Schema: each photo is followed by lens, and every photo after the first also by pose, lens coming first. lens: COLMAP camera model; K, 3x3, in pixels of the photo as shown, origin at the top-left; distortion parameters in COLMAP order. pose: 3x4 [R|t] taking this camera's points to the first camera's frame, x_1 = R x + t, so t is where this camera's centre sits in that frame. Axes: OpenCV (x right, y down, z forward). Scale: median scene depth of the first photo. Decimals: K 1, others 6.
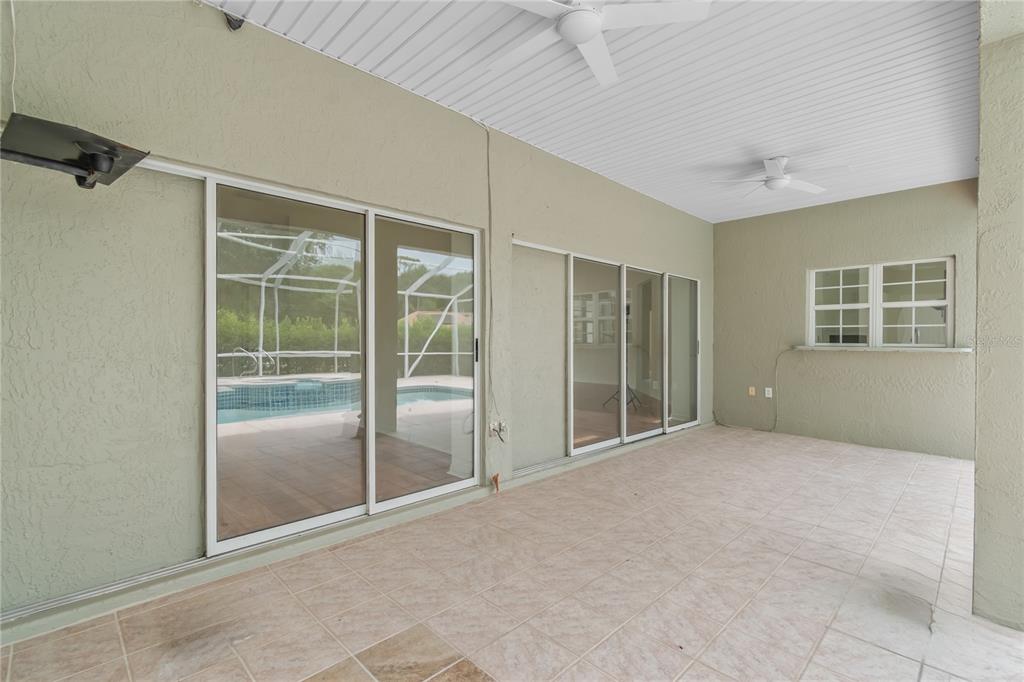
lens RADIAL K [[459.4, 0, 520.7], [0, 459.4, 345.2], [0, 0, 1]] dist [0.003887, -0.000613]
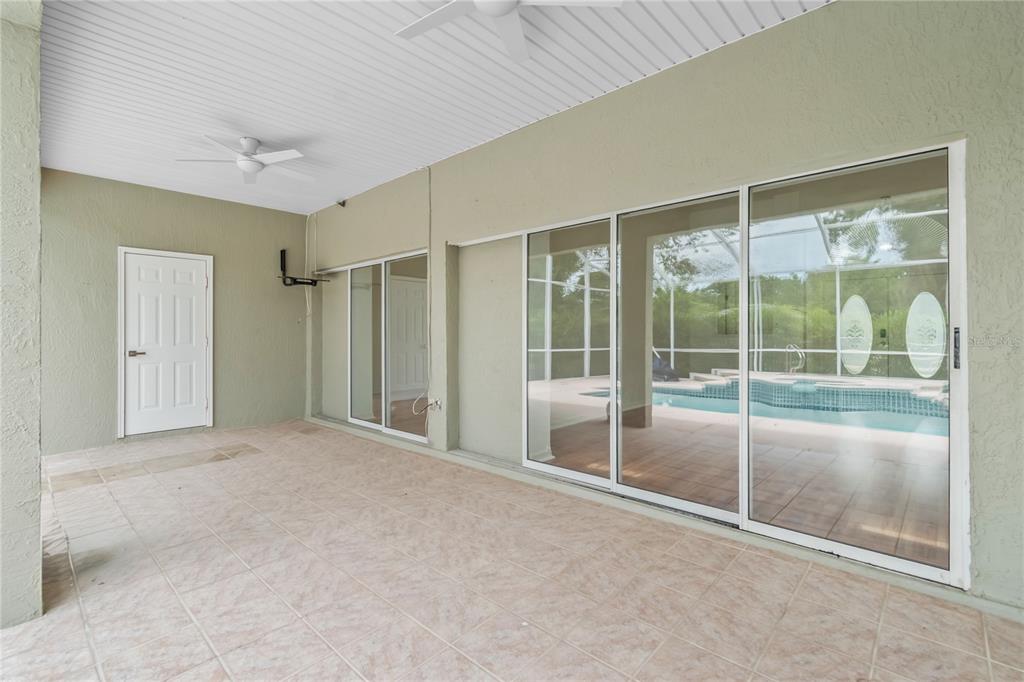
lens RADIAL K [[459.4, 0, 526.1], [0, 459.4, 340.2], [0, 0, 1]] dist [0.003887, -0.000613]
pose [[0.062680, 0.013787, -0.997938, 1.052867], [-0.002951, 0.999903, 0.013629, -0.008710], [0.998029, 0.002091, 0.062714, 1.028093]]
